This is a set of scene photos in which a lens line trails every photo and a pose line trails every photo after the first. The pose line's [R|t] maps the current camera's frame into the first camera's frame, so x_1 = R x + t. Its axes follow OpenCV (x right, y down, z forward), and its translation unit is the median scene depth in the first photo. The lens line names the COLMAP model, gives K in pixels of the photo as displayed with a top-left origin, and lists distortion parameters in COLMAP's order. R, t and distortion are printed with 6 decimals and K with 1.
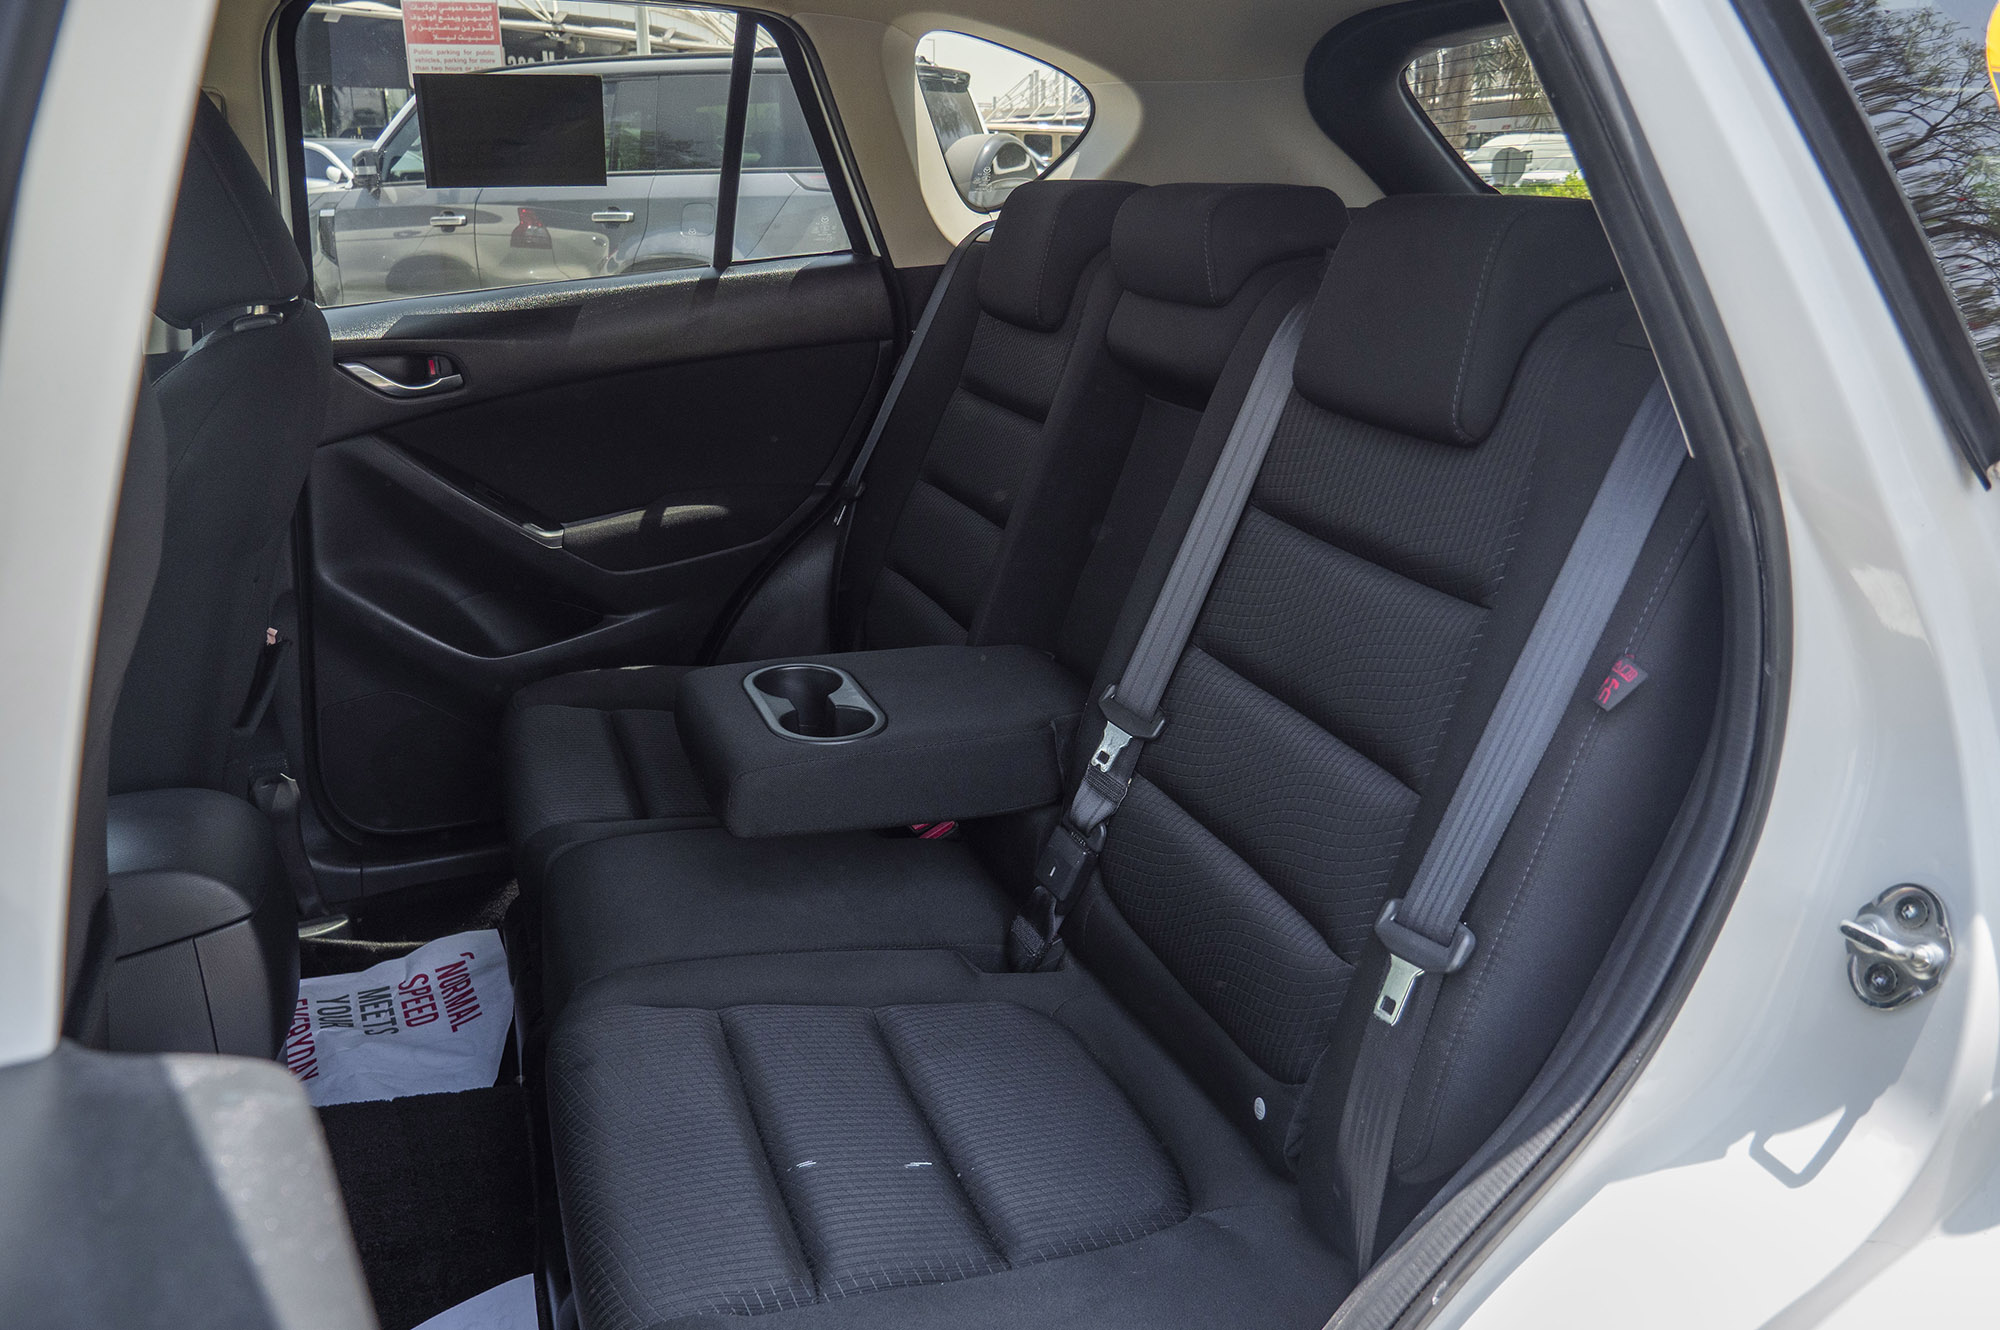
lens RADIAL K [[1456.7, 0, 997.6], [0, 1456.7, 701.0], [0, 0, 1]] dist [-0.030969, 0.002382]
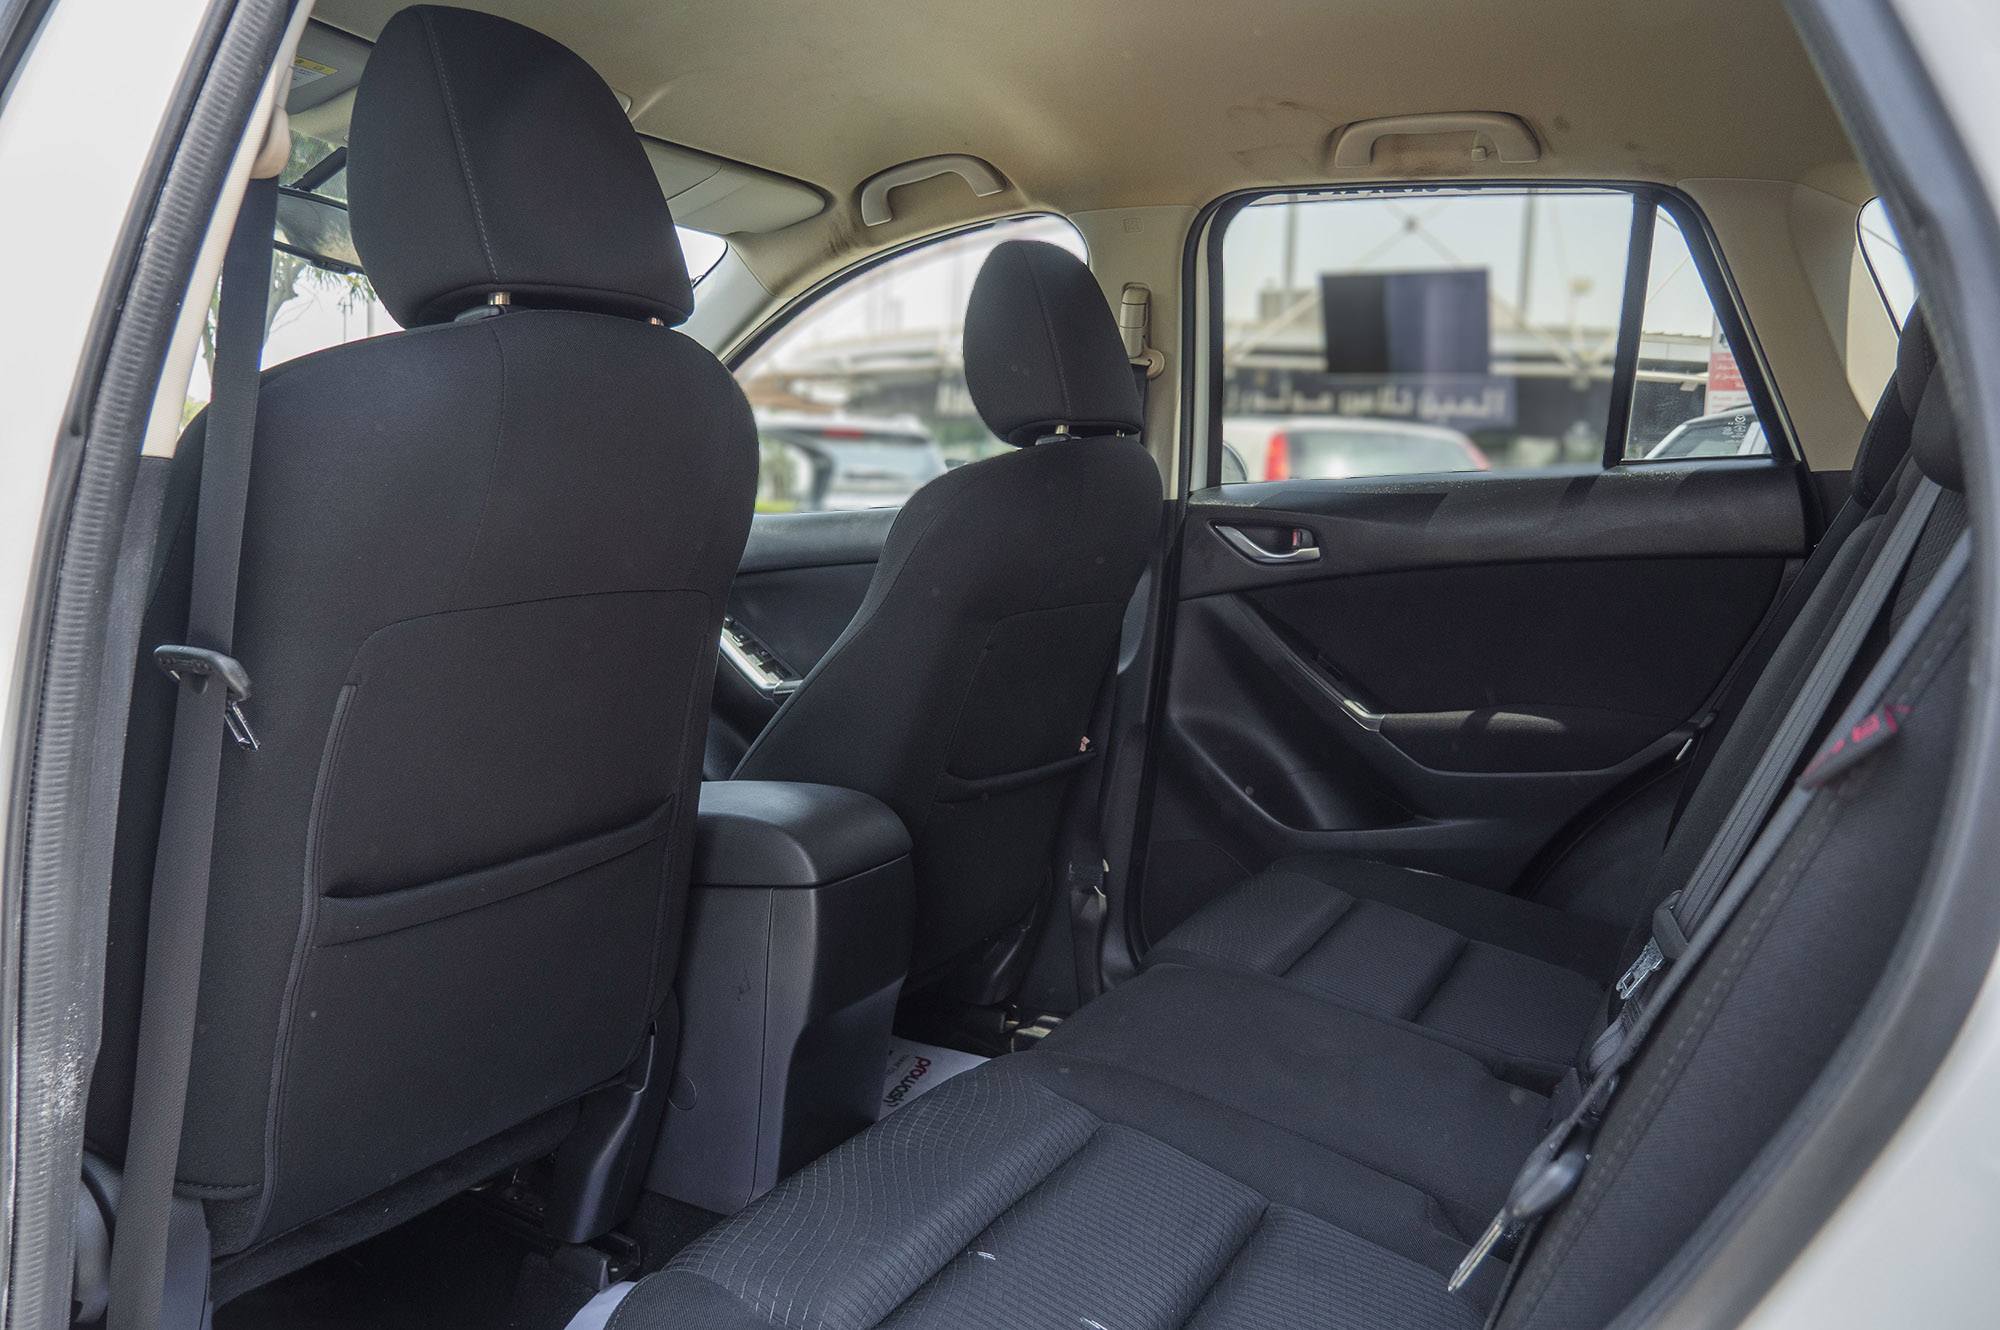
lens RADIAL K [[1464.7, 0, 1002.5], [0, 1464.7, 648.5], [0, 0, 1]] dist [-0.036832, 0.002888]
pose [[0.649191, 0.102346, -0.753708, 0.282195], [-0.306735, 0.941987, -0.136288, 0.055072], [0.696035, 0.319665, 0.642923, 0.193913]]
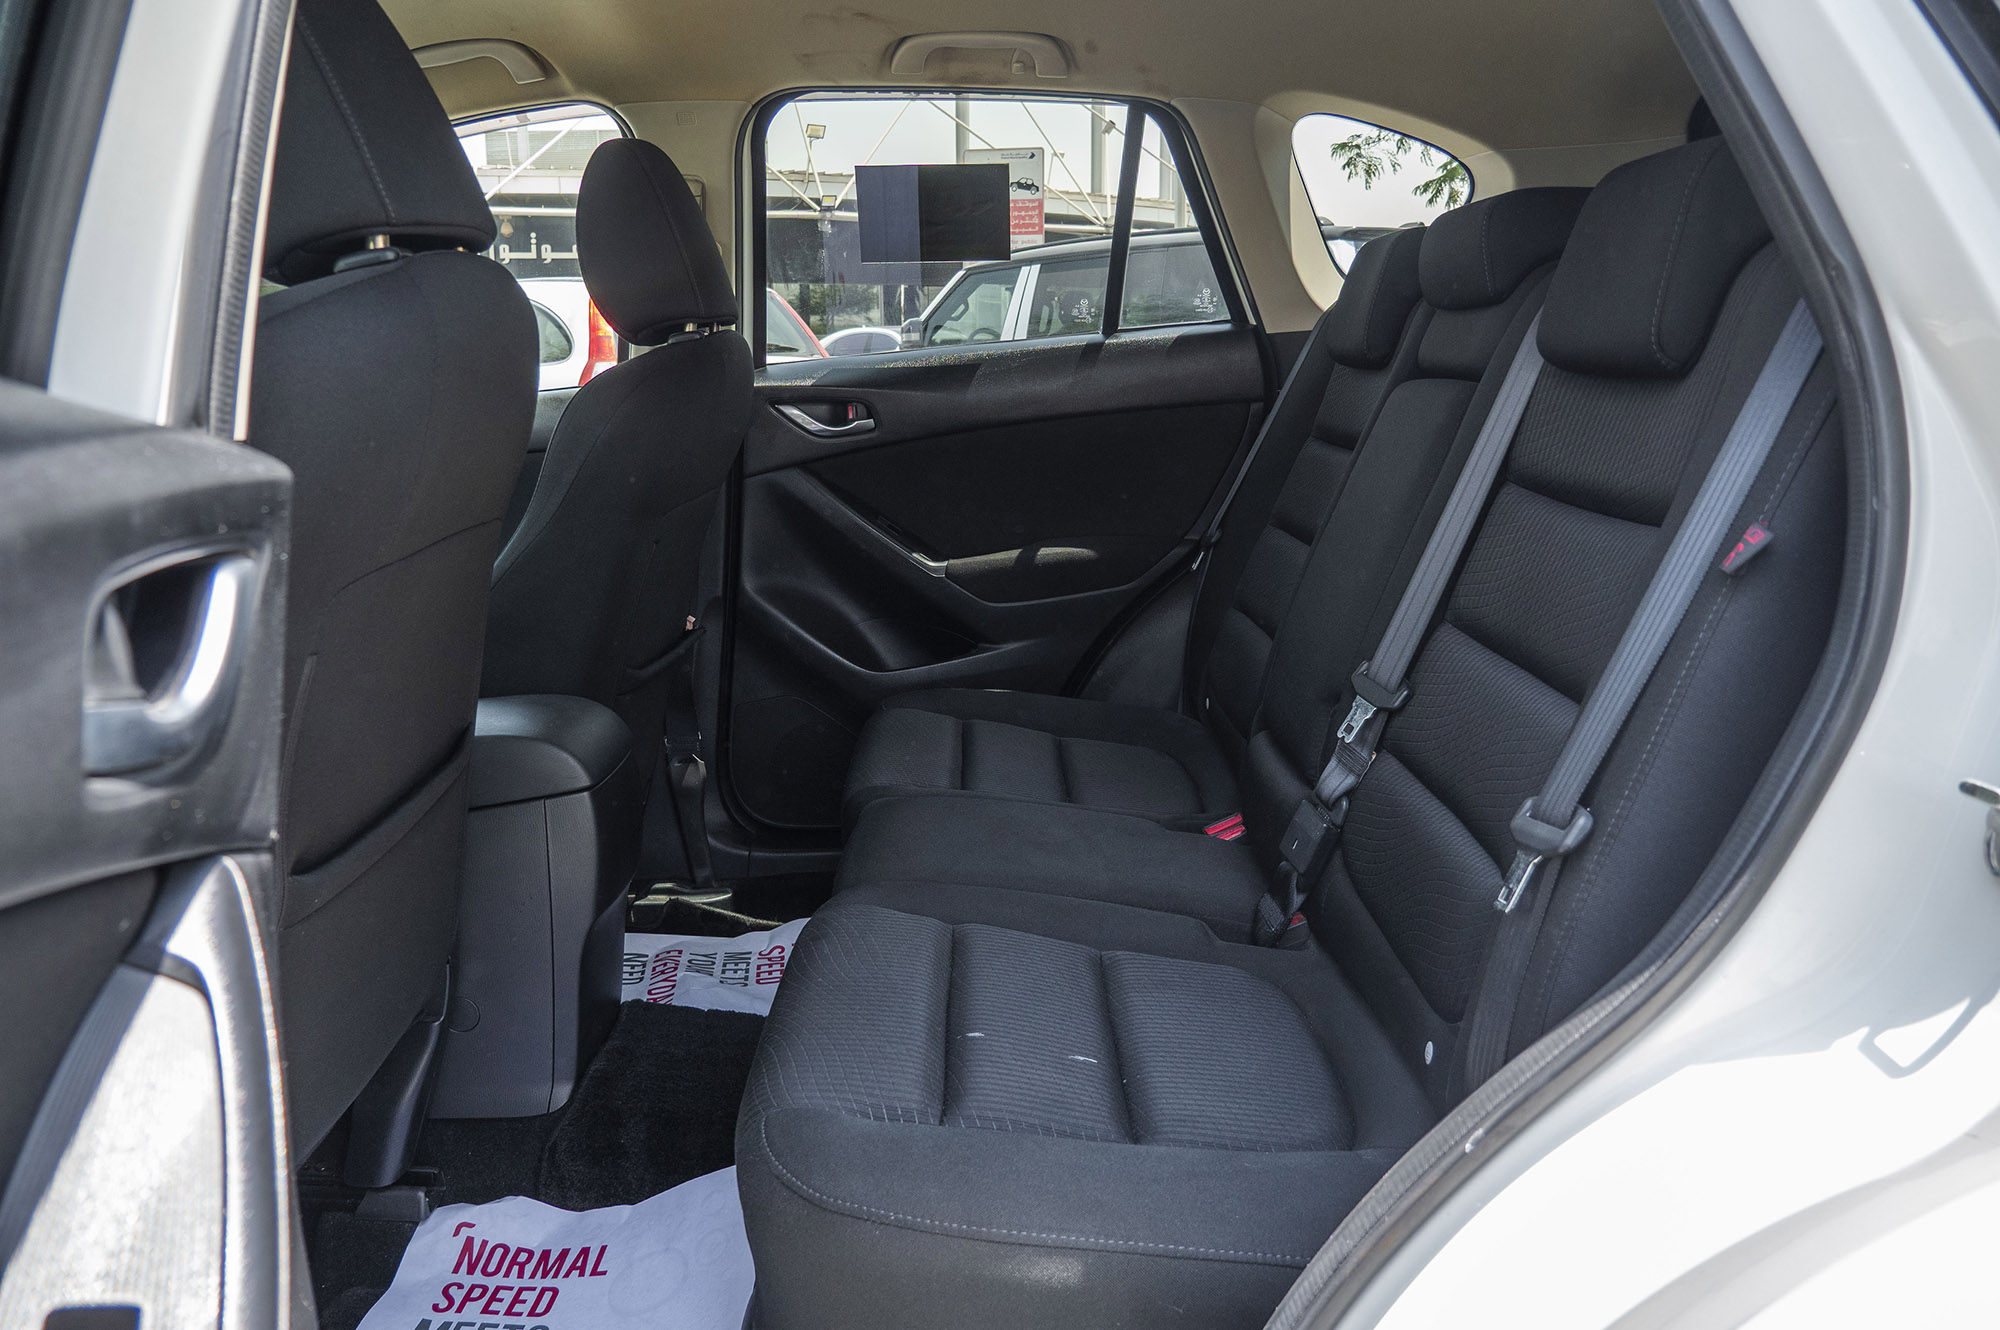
lens RADIAL K [[1462.1, 0, 1000.0], [0, 1462.1, 665.0], [0, 0, 1]] dist [-0.031170, 0.002746]
pose [[0.937421, 0.059853, -0.343014, 0.136029], [-0.111161, 0.985009, -0.131914, 0.110756], [0.329977, 0.161789, 0.930021, -0.017675]]
